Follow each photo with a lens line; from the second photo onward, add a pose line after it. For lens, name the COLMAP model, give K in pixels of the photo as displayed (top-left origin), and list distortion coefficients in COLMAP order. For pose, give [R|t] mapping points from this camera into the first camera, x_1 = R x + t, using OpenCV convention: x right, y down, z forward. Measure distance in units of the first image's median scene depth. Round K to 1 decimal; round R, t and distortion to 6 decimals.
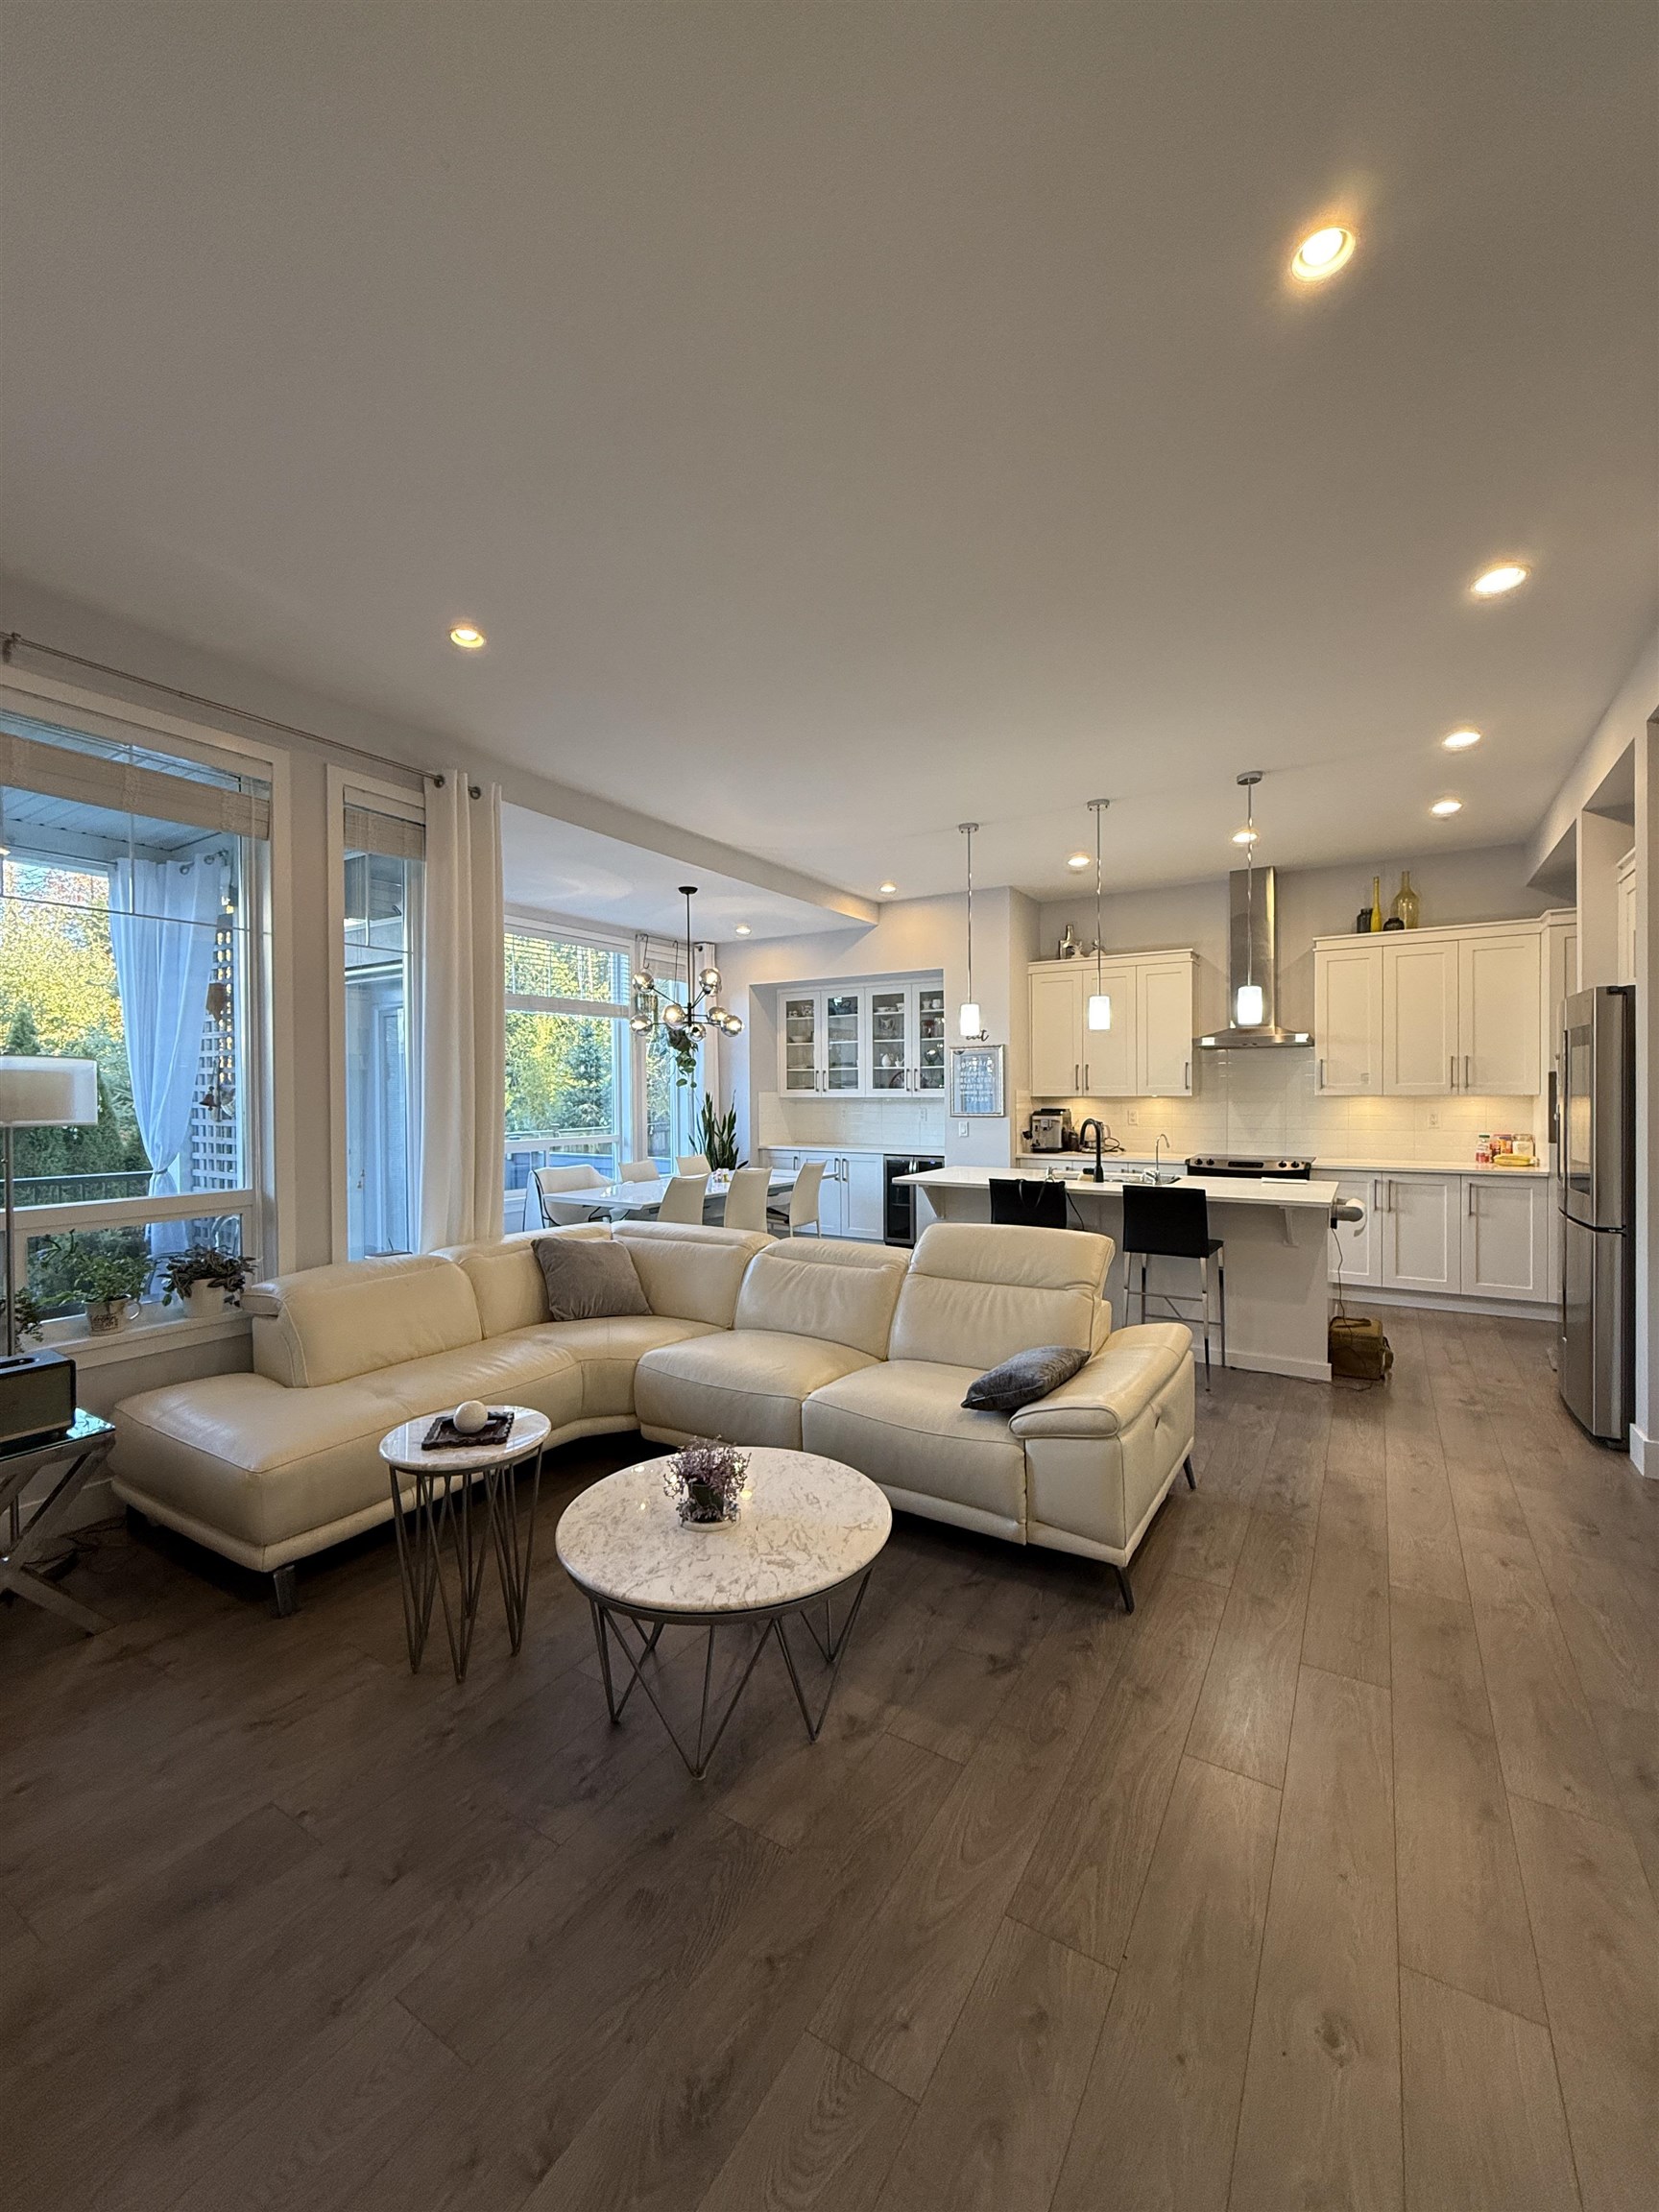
lens RADIAL K [[876.3, 0, 830.3], [0, 876.3, 1101.7], [0, 0, 1]] dist [0.000336, 0.000256]
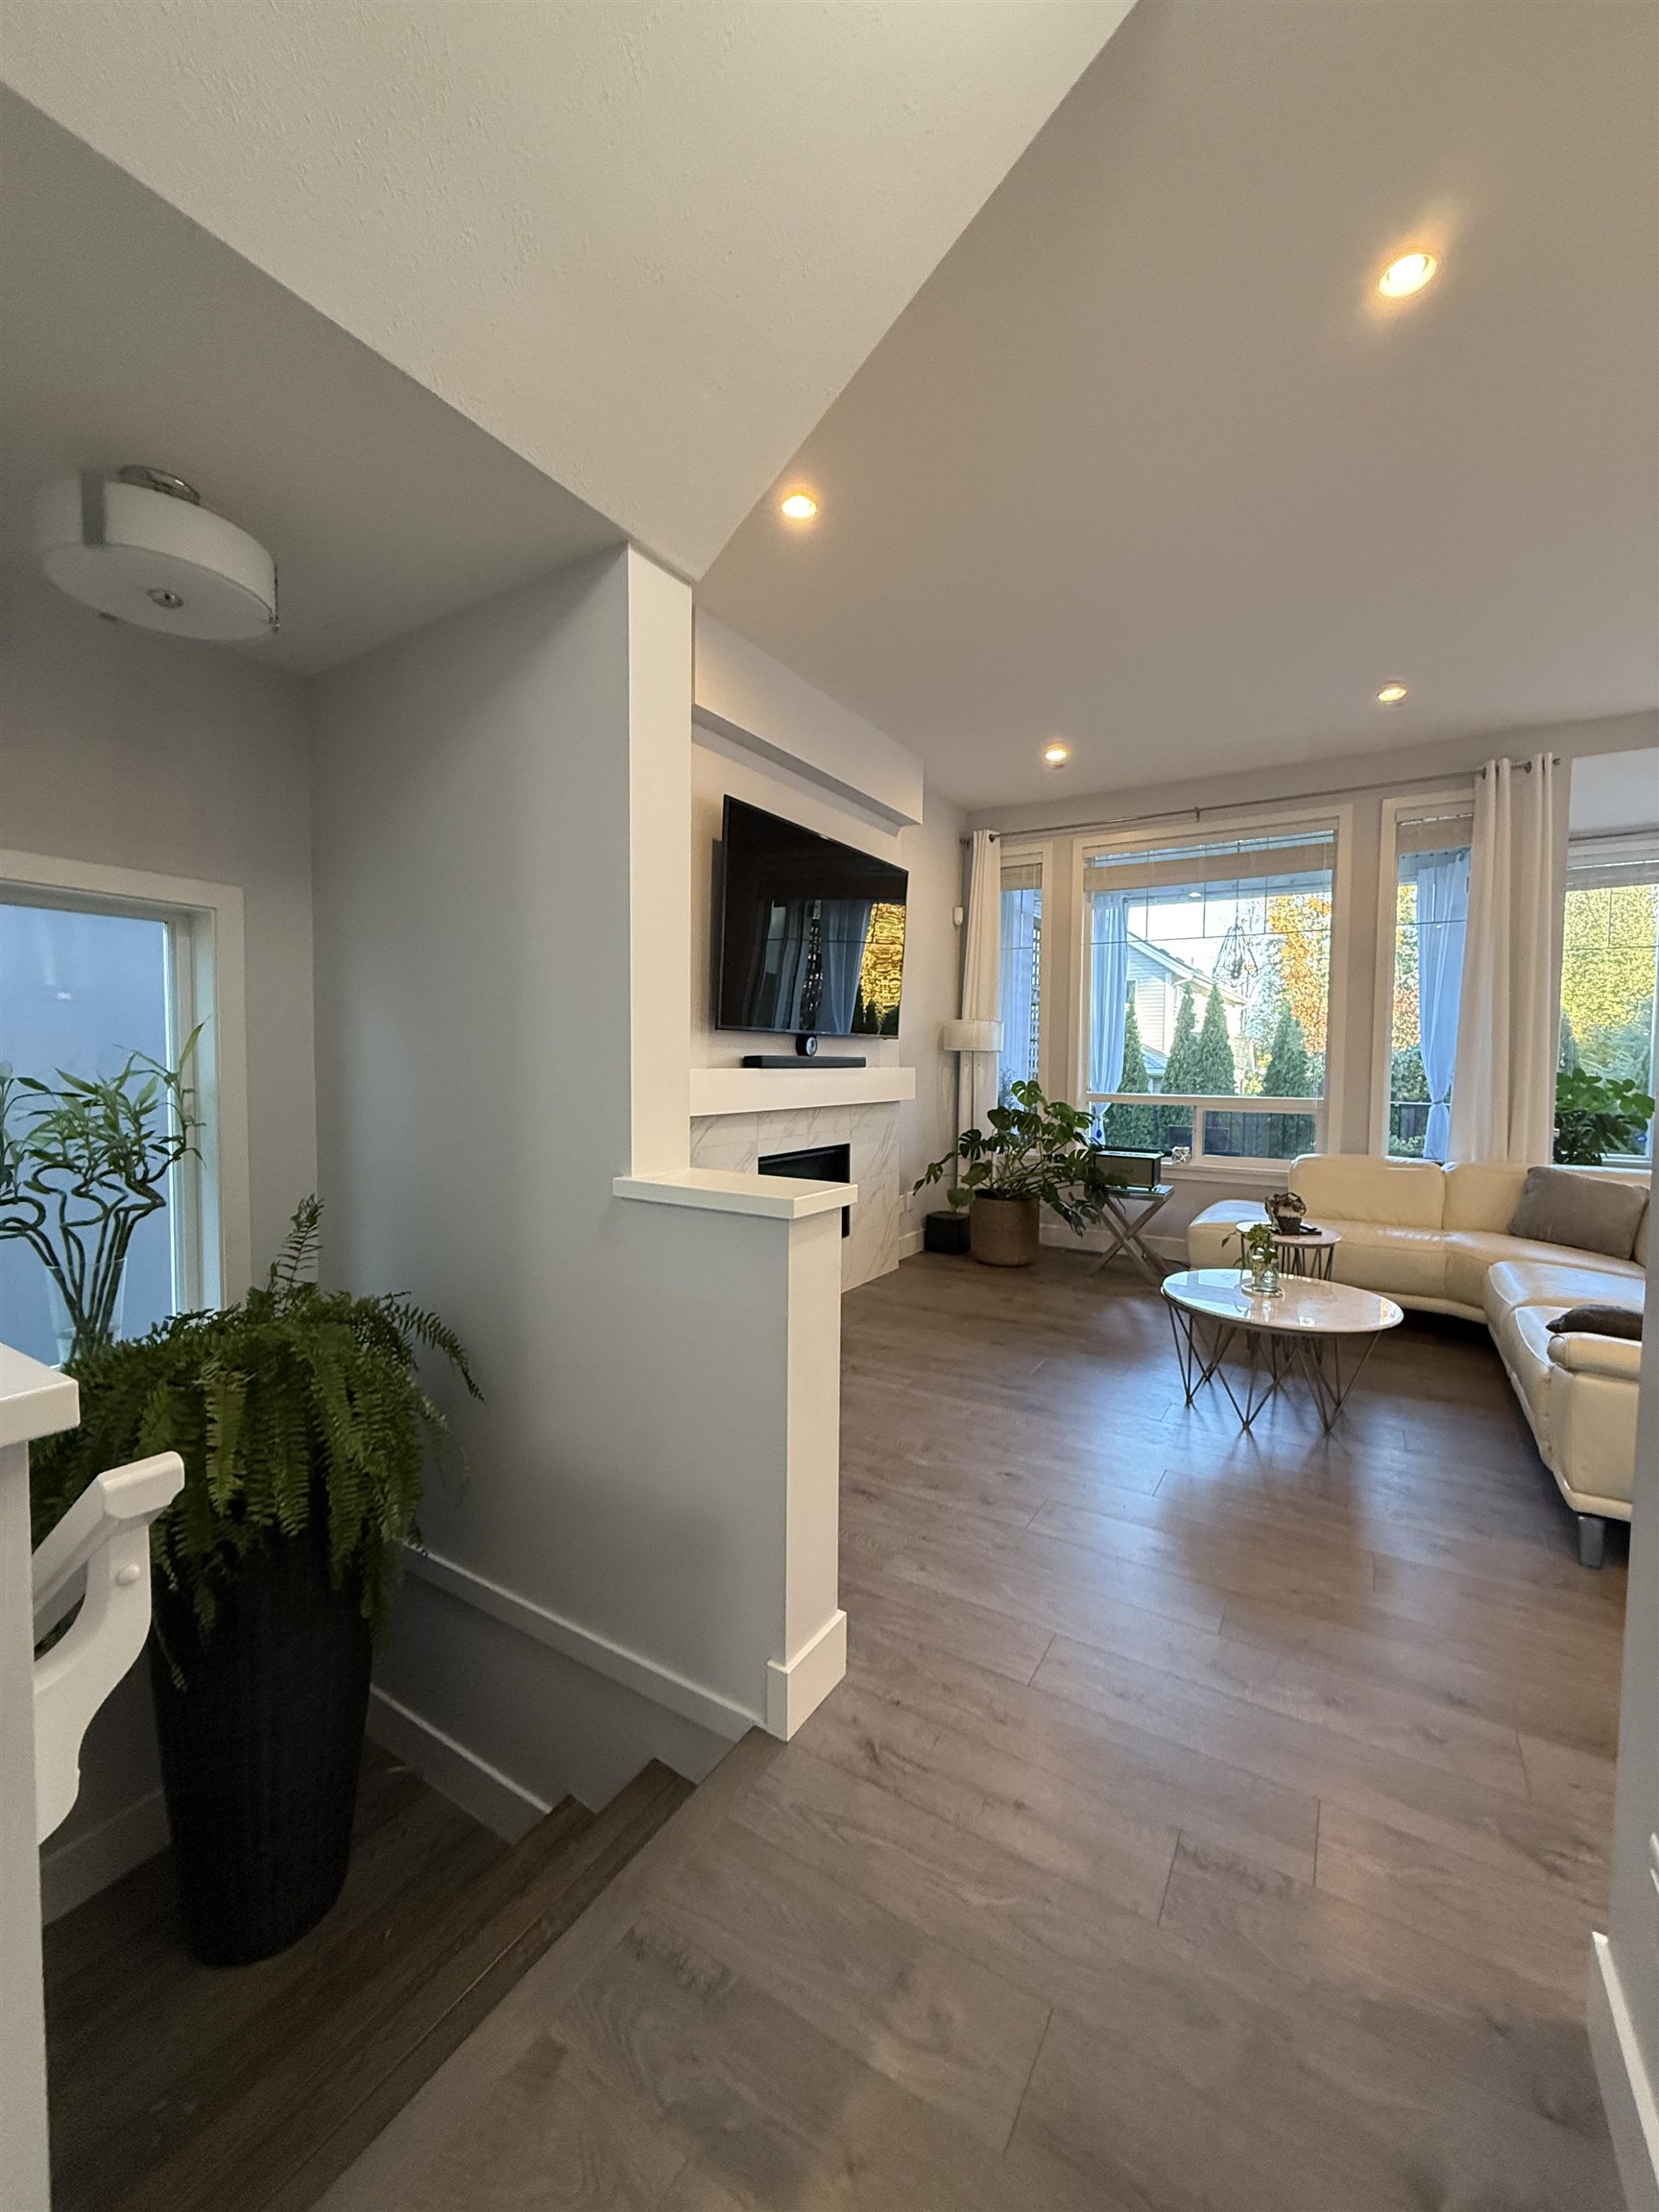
lens RADIAL K [[873.9, 0, 830.0], [0, 873.9, 1101.3], [0, 0, 1]] dist [-0.001018, -0.000411]
pose [[0.004215, 0.055220, -0.998465, 0.483569], [-0.017335, 0.998328, 0.055139, 0.019322], [0.999841, 0.017076, 0.005165, 0.070397]]
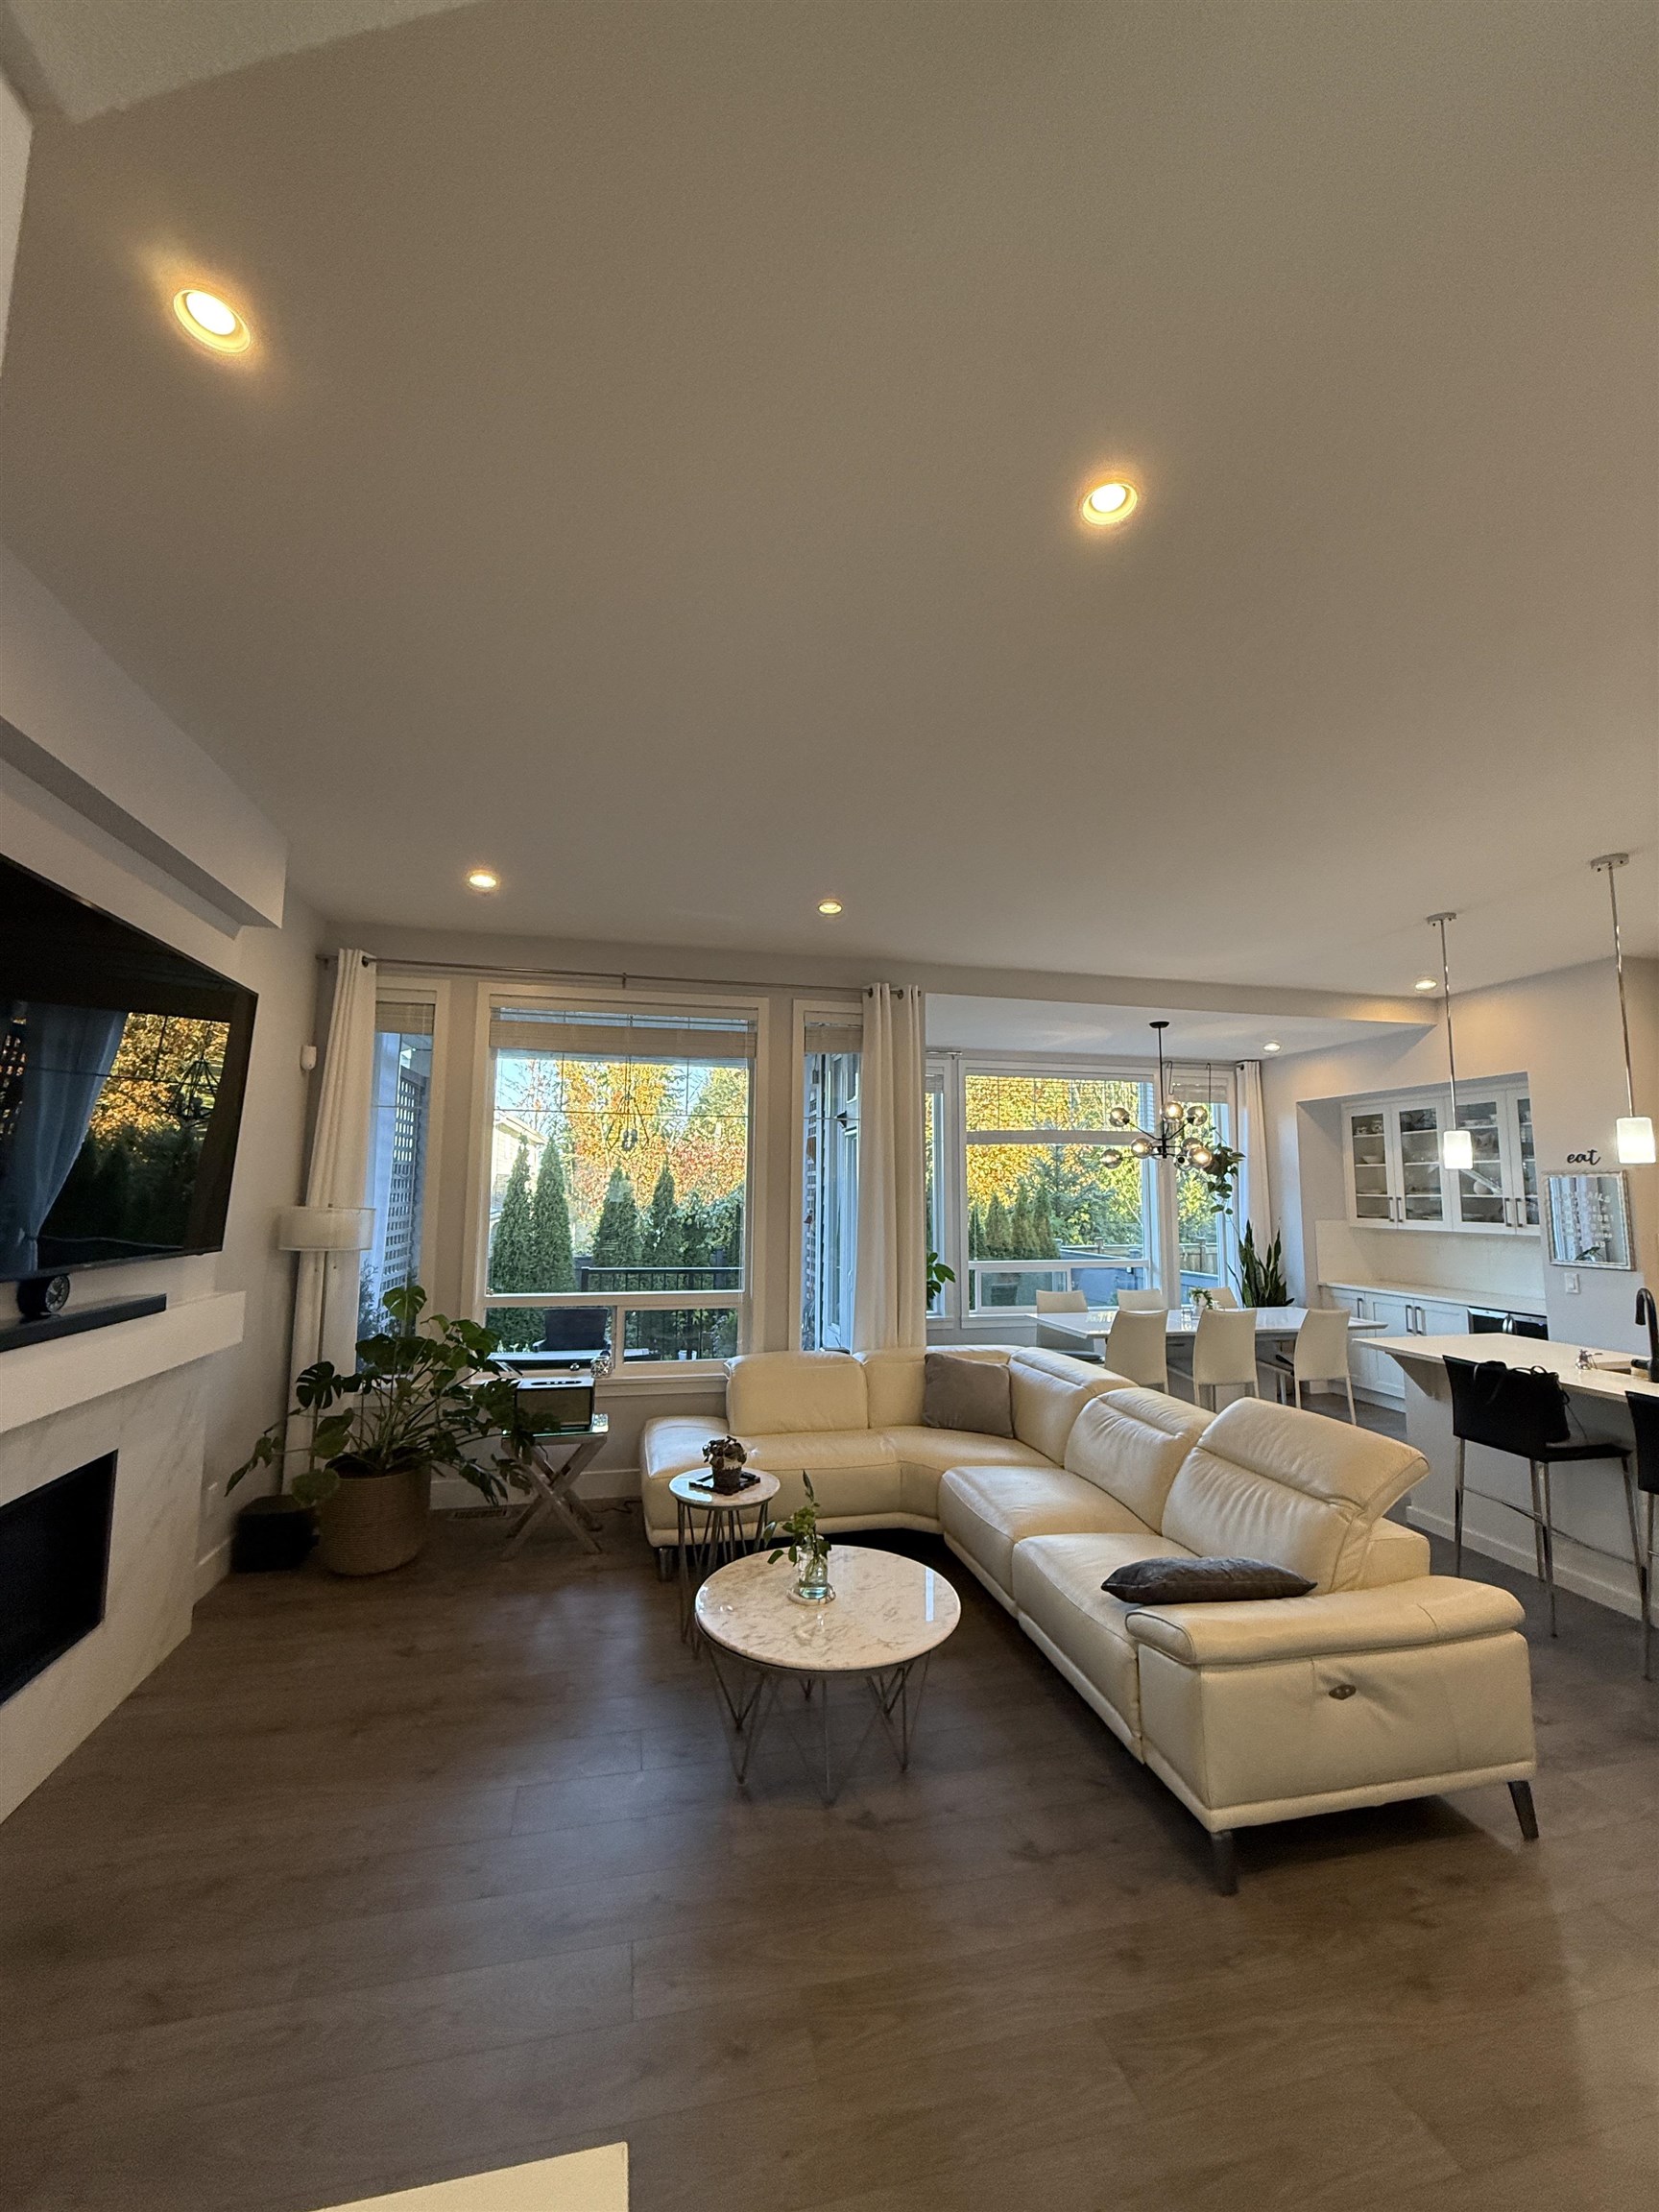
lens RADIAL K [[873.9, 0, 830.0], [0, 873.9, 1101.3], [0, 0, 1]] dist [-0.001018, -0.000411]
pose [[0.704553, -0.064129, -0.706748, 0.280979], [-0.019088, 0.993836, -0.109207, -0.033854], [0.709394, 0.090433, 0.698986, 0.023796]]
